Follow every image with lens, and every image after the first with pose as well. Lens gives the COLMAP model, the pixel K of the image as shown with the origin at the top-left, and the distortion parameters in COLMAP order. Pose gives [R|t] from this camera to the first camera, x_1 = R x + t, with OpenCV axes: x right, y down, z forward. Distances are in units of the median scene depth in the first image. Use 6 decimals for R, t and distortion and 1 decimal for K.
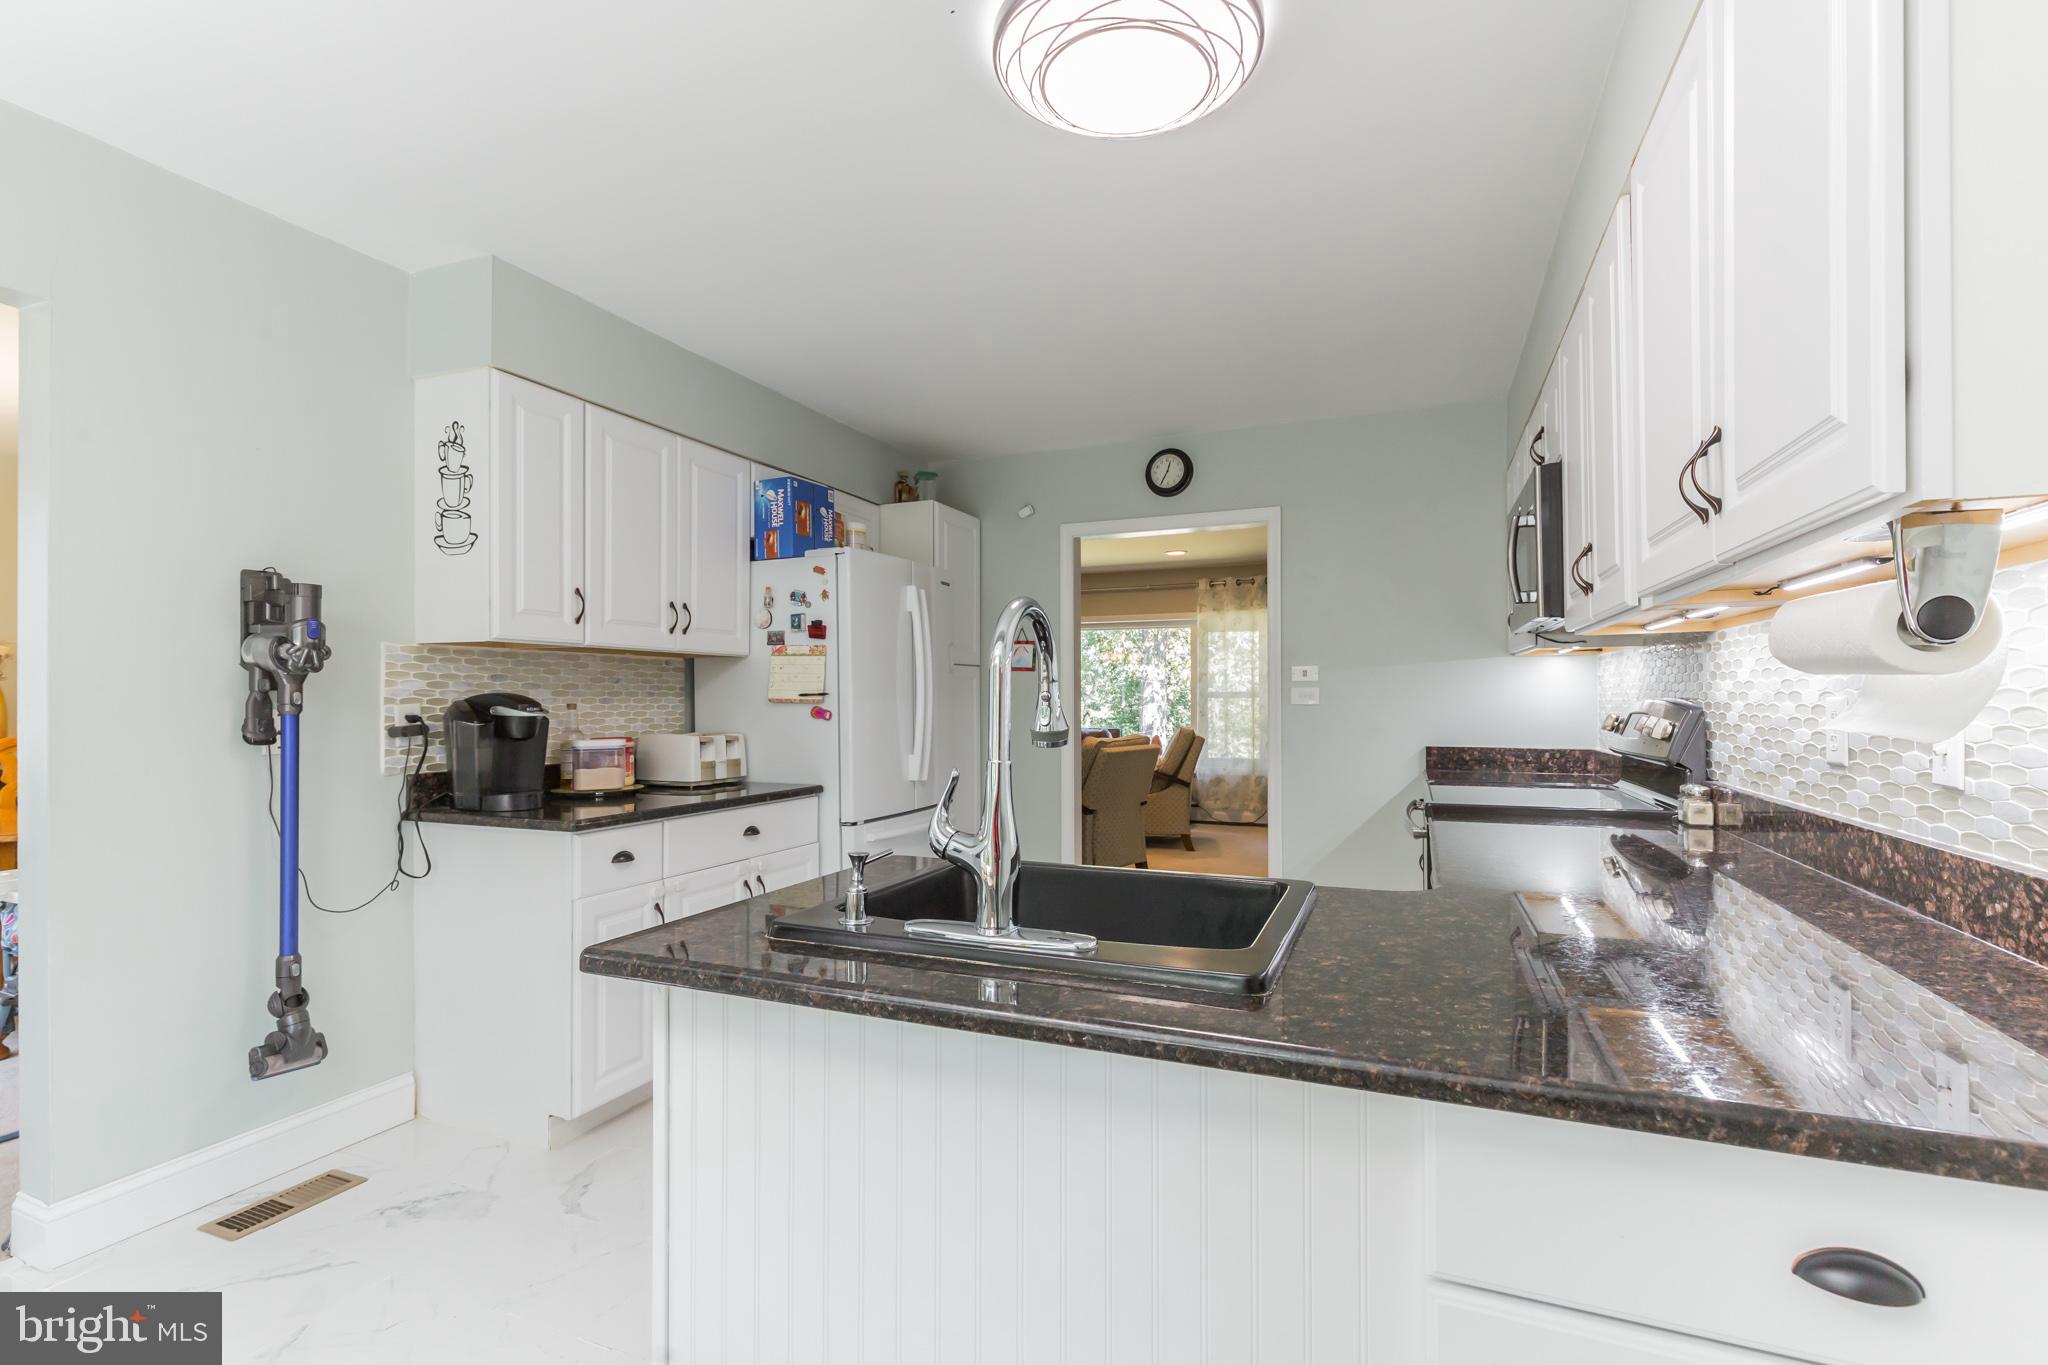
lens RADIAL K [[934.0, 0, 1032.4], [0, 934.0, 686.3], [0, 0, 1]] dist [0.005856, -0.000055]
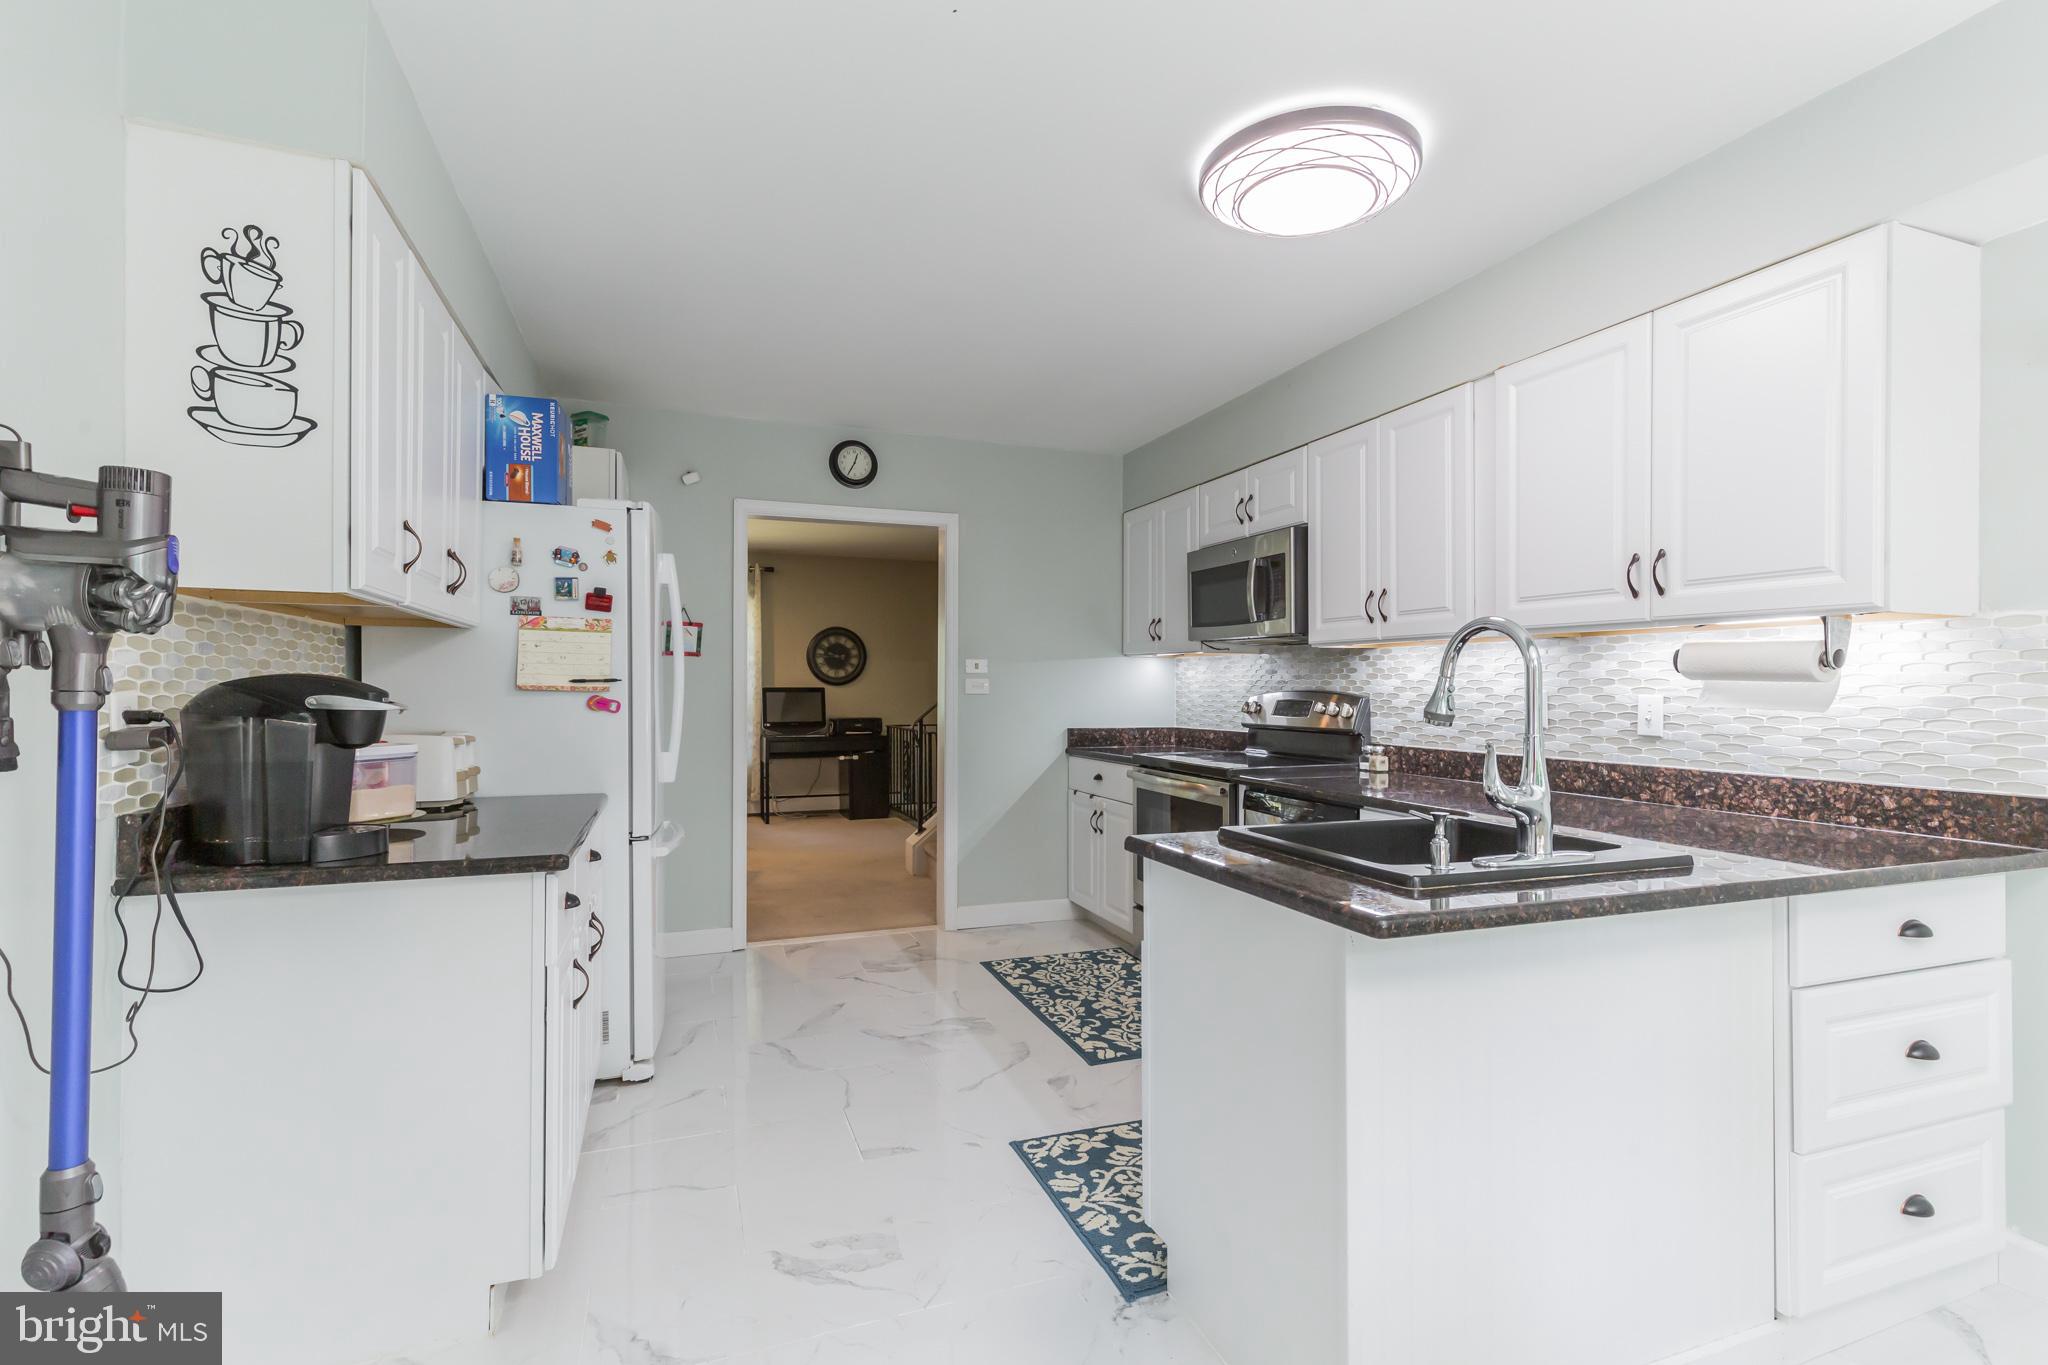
lens RADIAL K [[934.0, 0, 1032.4], [0, 934.0, 684.6], [0, 0, 1]] dist [0.005856, -0.000055]
pose [[0.732384, 0.008431, 0.680840, -0.502886], [-0.015283, 0.999875, 0.004059, 0.003129], [-0.680720, -0.013378, 0.732421, 0.158838]]
